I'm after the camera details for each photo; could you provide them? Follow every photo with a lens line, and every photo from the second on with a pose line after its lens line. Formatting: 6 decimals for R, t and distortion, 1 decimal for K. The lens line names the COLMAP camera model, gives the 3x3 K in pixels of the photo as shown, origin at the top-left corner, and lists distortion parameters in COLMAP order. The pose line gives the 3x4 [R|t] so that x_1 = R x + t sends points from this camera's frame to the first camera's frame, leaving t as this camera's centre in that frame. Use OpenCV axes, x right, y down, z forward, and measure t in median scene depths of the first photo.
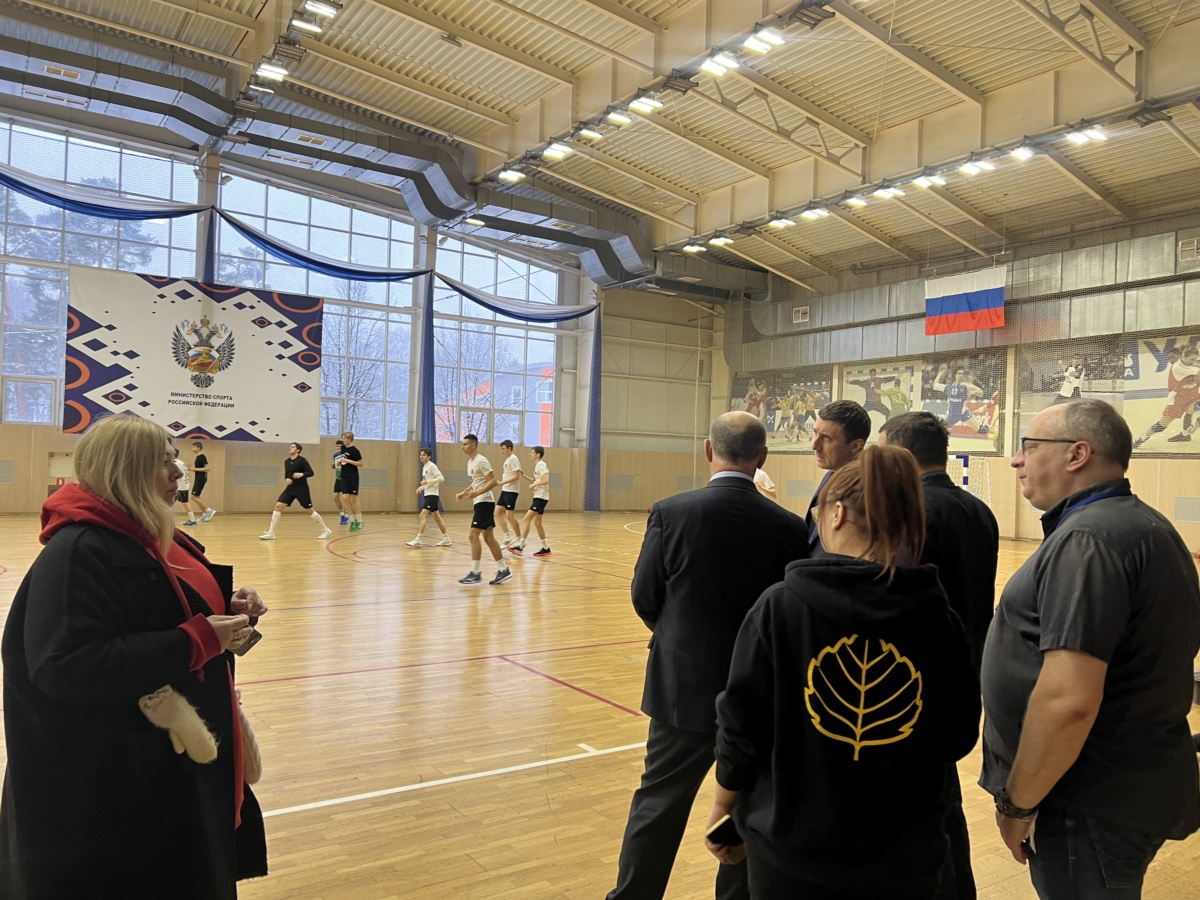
lens RADIAL K [[909.8, 0, 595.9], [0, 909.8, 459.8], [0, 0, 1]] dist [0.095002, -0.133252]
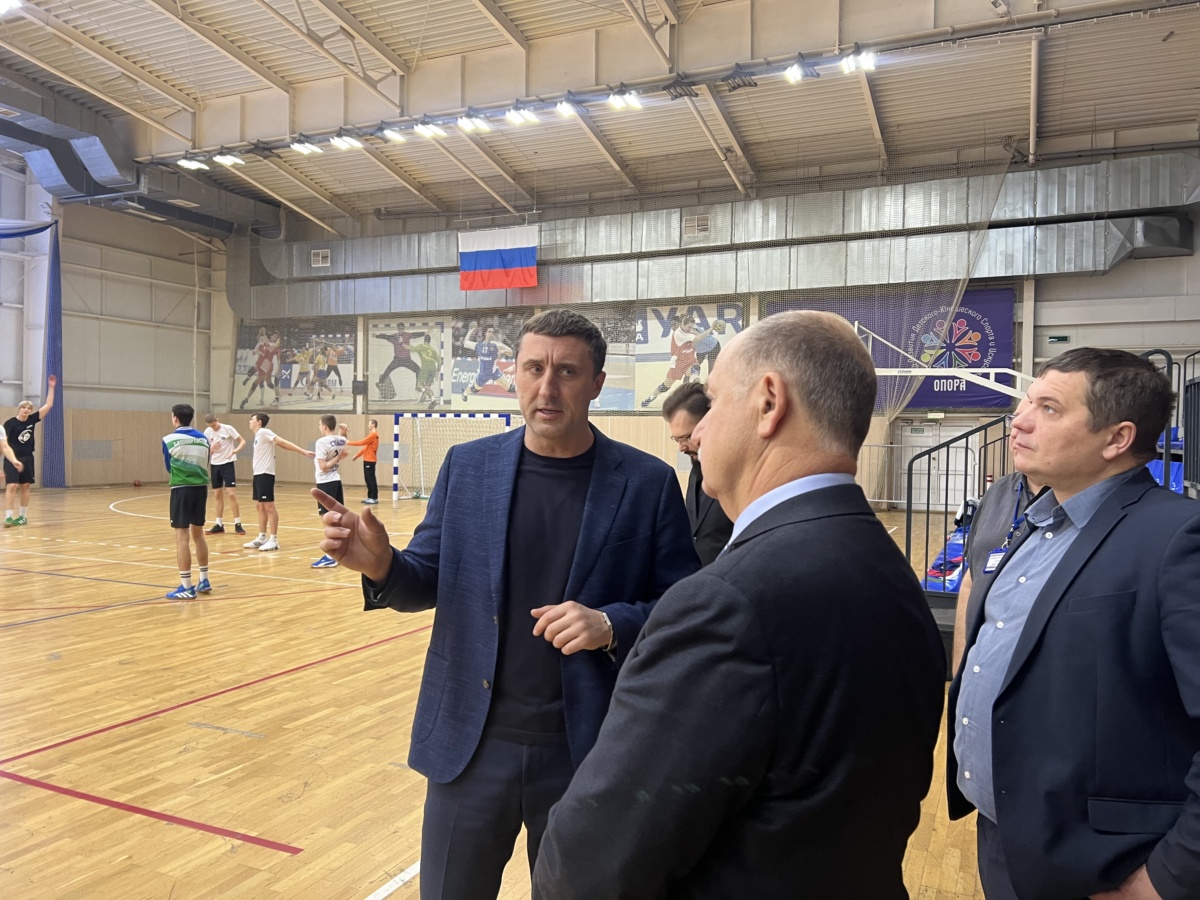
lens RADIAL K [[913.1, 0, 594.7], [0, 913.1, 448.3], [0, 0, 1]] dist [0.077799, -0.092357]
pose [[0.853807, -0.026076, 0.519937, -0.025335], [0.008363, 0.999303, 0.036385, -0.002969], [-0.520523, -0.026718, 0.853430, 0.096875]]
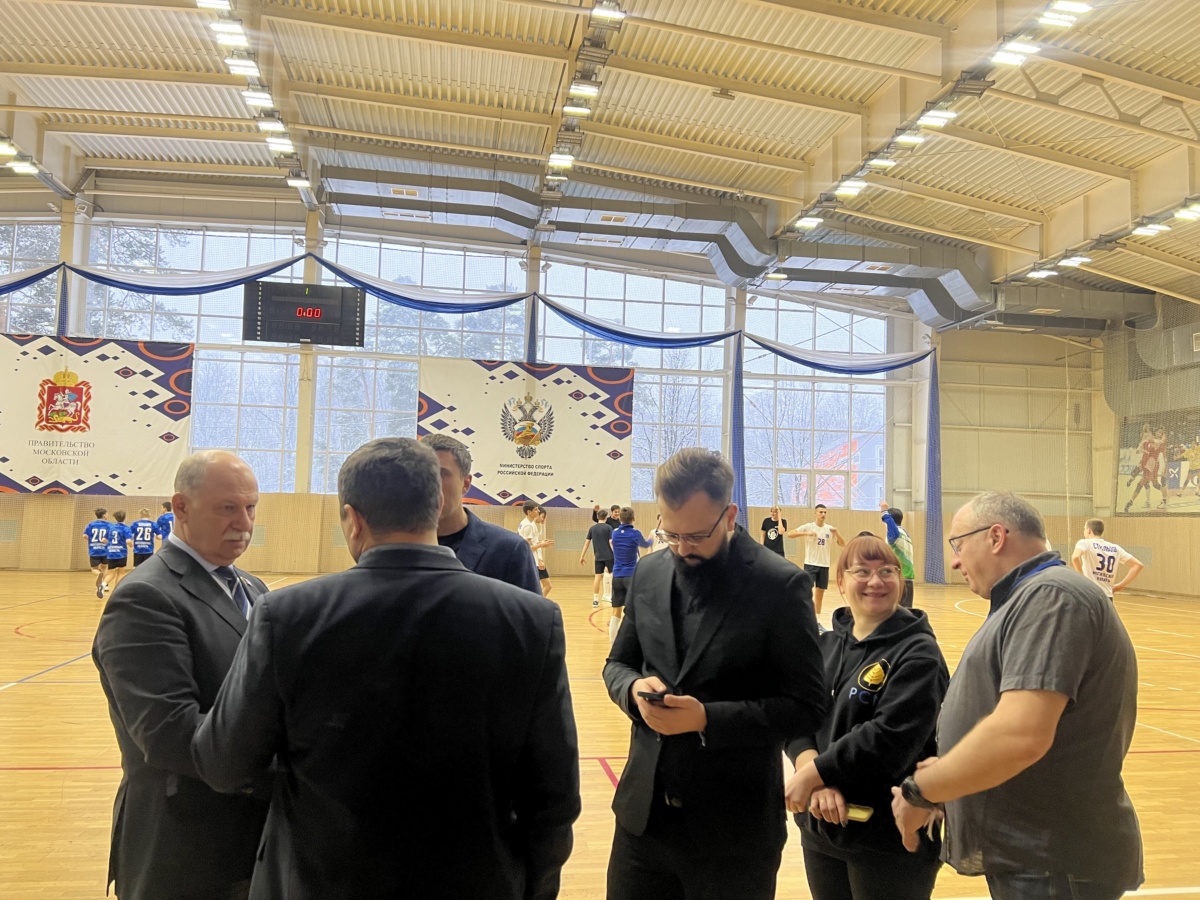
lens RADIAL K [[901.3, 0, 583.1], [0, 901.3, 448.8], [0, 0, 1]] dist [0.067218, -0.084137]
pose [[0.906130, -0.040443, -0.421061, 0.076194], [0.004991, 0.996372, -0.084961, 0.000000], [0.422969, 0.074884, 0.903044, 0.072796]]
